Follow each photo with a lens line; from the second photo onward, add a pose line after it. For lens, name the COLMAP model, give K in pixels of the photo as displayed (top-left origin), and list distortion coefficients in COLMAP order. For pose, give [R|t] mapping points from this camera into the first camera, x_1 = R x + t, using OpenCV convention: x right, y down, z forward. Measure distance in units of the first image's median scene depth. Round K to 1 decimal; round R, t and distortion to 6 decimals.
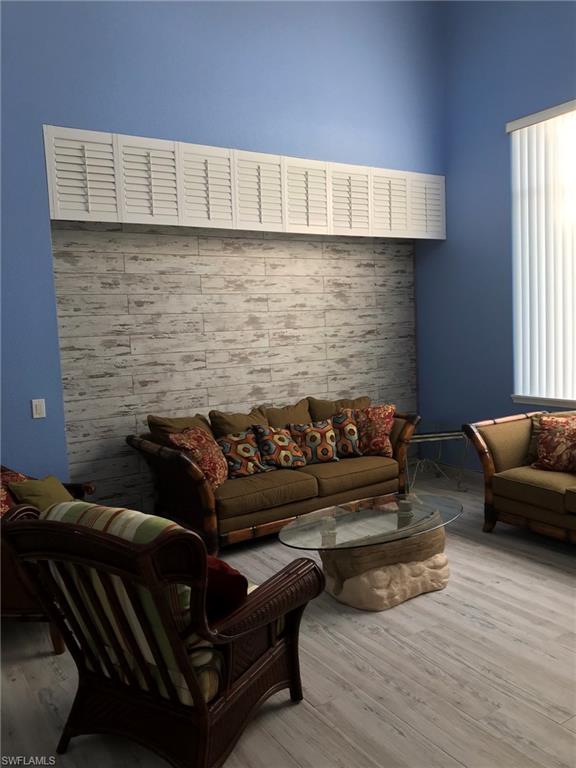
lens RADIAL K [[639.8, 0, 300.4], [0, 639.8, 385.4], [0, 0, 1]] dist [0.085129, -0.073975]
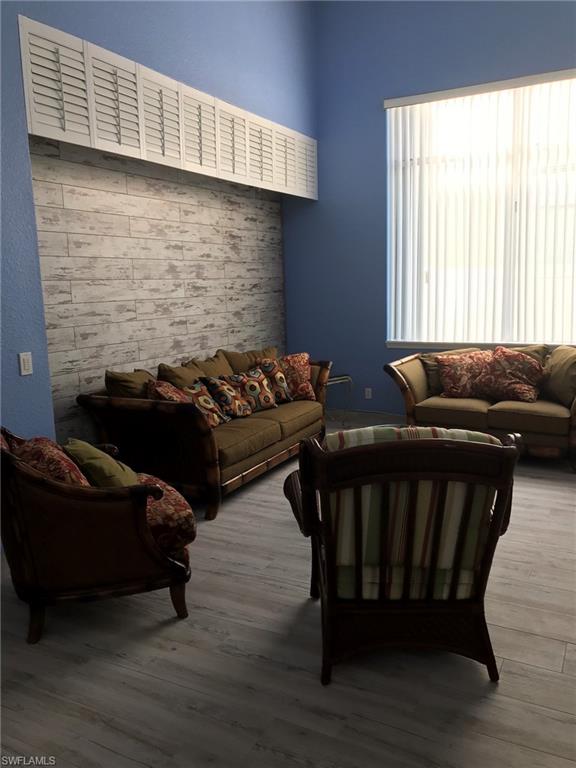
lens RADIAL K [[639.8, 0, 300.4], [0, 639.8, 385.4], [0, 0, 1]] dist [0.085129, -0.073975]
pose [[0.867148, -0.060496, 0.494363, -0.409681], [0.035843, 0.997602, 0.059207, 0.021569], [-0.496759, -0.033622, 0.867237, 0.077274]]
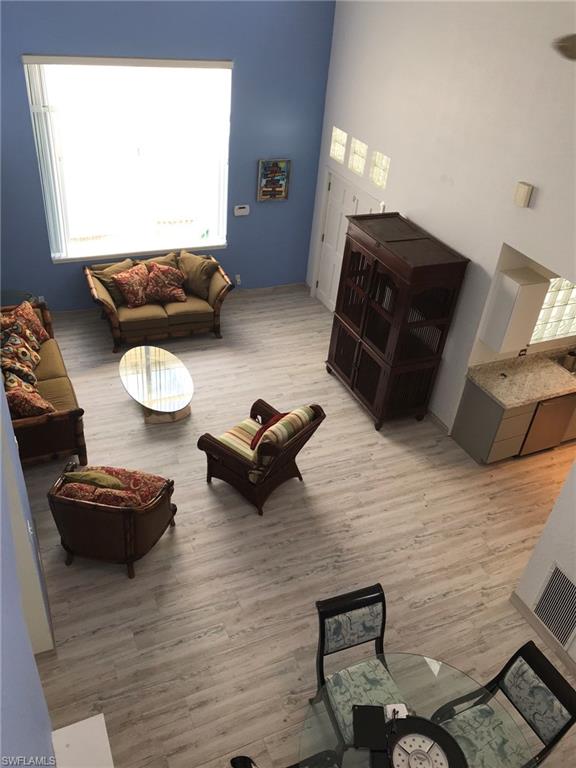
lens RADIAL K [[639.8, 0, 300.4], [0, 639.8, 385.4], [0, 0, 1]] dist [0.085129, -0.073975]
pose [[0.130198, -0.525256, 0.840925, -1.021072], [-0.010413, 0.847373, 0.530896, -0.552058], [-0.991433, -0.077878, 0.104857, 0.298898]]
